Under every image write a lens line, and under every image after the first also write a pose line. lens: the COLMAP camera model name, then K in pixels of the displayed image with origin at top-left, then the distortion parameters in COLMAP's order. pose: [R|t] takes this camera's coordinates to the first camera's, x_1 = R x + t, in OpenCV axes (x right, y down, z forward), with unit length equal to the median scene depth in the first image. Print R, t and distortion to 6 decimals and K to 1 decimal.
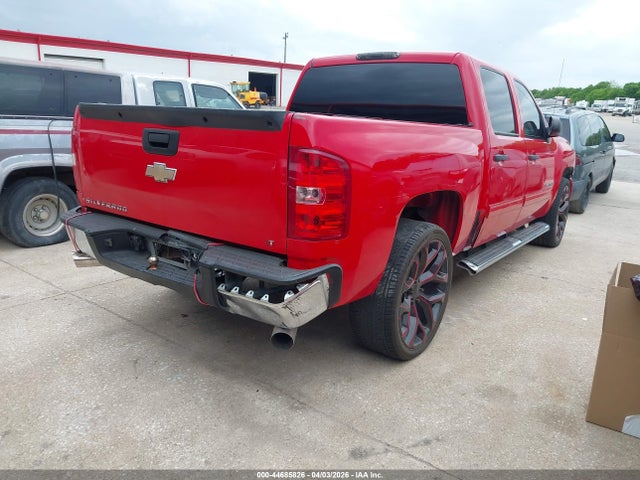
lens RADIAL K [[528.8, 0, 320.0], [0, 528.8, 240.0], [0, 0, 1]] dist [0.020878, -0.000534]
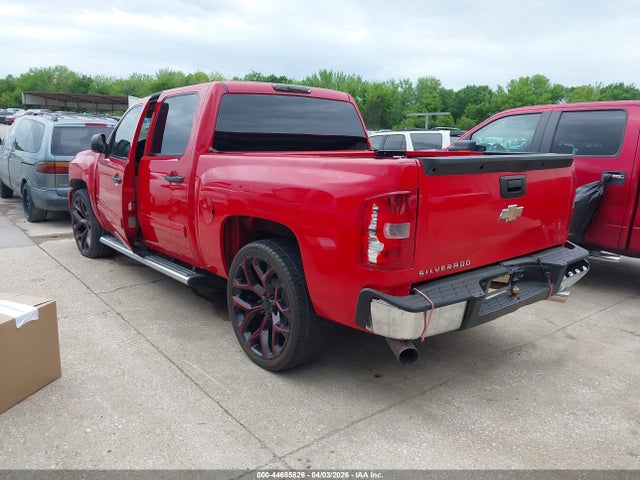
lens RADIAL K [[508.3, 0, 320.0], [0, 508.3, 240.0], [0, 0, 1]] dist [0.044911, -0.104397]
pose [[0.176369, -0.210804, 0.961486, -1.426389], [0.201524, 0.963841, 0.174354, -0.342873], [-0.963474, 0.163012, 0.212473, 1.160033]]
